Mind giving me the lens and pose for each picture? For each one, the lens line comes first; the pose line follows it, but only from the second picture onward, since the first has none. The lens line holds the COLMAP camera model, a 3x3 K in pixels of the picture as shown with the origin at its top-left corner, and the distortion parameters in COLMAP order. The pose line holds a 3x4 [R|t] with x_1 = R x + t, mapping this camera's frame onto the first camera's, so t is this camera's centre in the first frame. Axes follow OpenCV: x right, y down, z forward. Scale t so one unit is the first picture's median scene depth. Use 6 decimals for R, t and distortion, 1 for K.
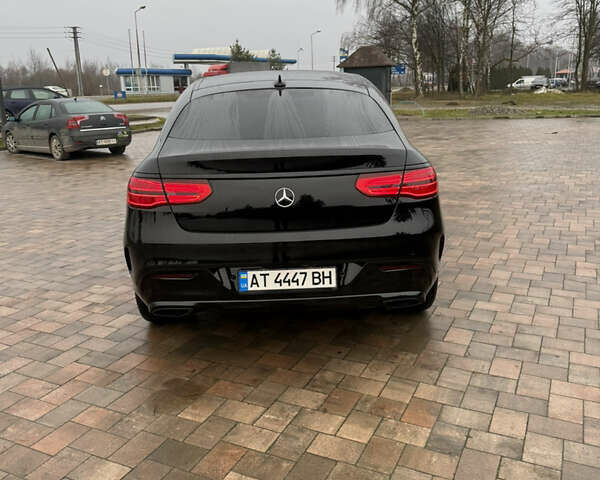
lens RADIAL K [[564.1, 0, 303.0], [0, 564.1, 241.4], [0, 0, 1]] dist [0.148096, -0.280862]
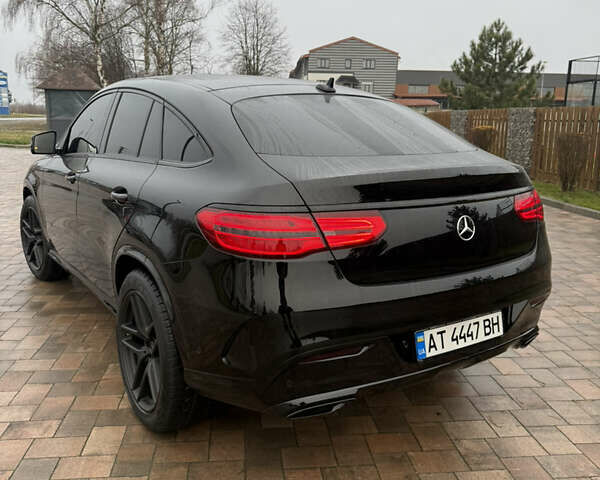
lens RADIAL K [[561.1, 0, 300.0], [0, 561.1, 240.0], [0, 0, 1]] dist [0.116275, -0.201824]
pose [[0.846105, -0.069317, 0.528490, -0.614744], [0.098129, 0.994818, -0.026621, -0.061688], [-0.523906, 0.074384, 0.848522, 0.450033]]
